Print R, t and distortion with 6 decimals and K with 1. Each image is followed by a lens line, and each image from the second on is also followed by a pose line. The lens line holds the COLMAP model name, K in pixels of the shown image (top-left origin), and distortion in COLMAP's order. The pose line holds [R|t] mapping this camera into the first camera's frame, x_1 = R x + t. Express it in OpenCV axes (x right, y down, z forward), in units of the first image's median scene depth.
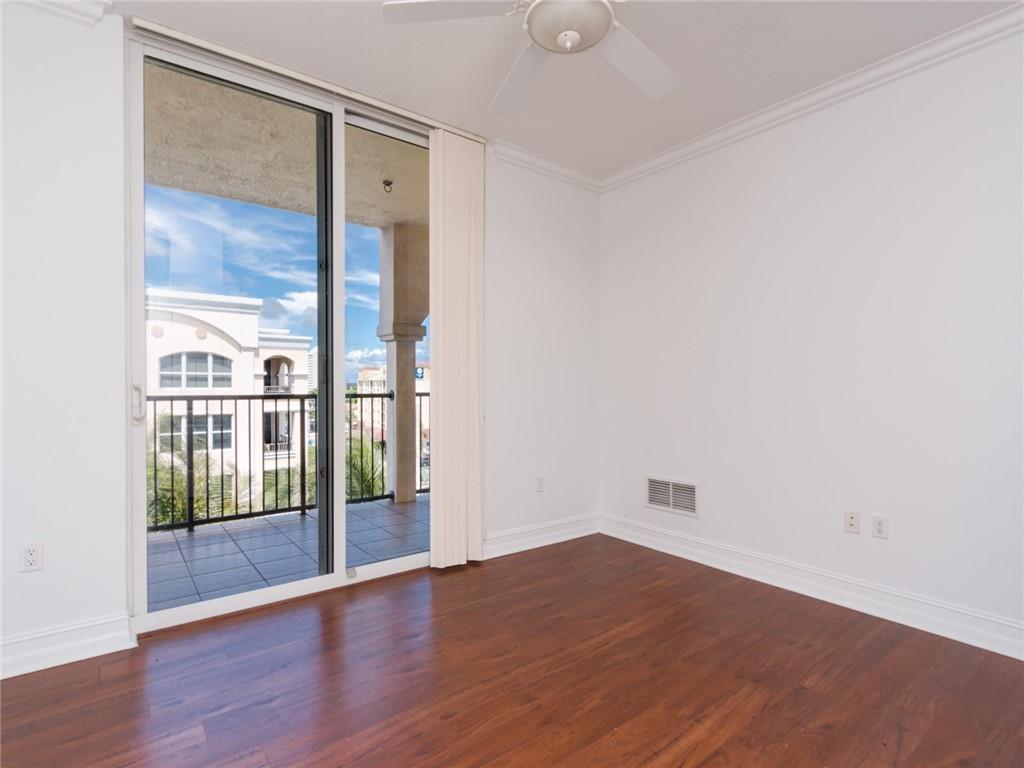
lens RADIAL K [[518.9, 0, 502.2], [0, 518.9, 386.7], [0, 0, 1]] dist [0.003335, 0.000094]
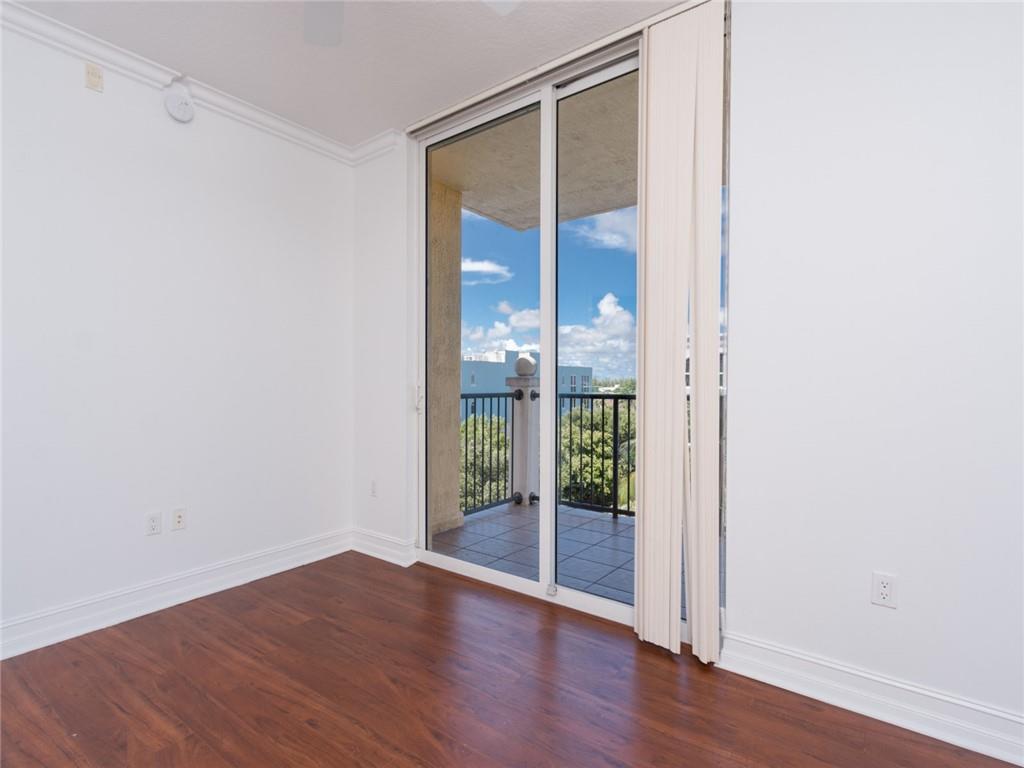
lens RADIAL K [[524.0, 0, 486.9], [0, 524.0, 383.0], [0, 0, 1]] dist [0.004259, 0.000817]
pose [[0.246440, -0.005241, -0.969144, 0.600564], [-0.003582, 0.999974, -0.006319, 0.001546], [0.969152, 0.005029, 0.246414, 0.689733]]
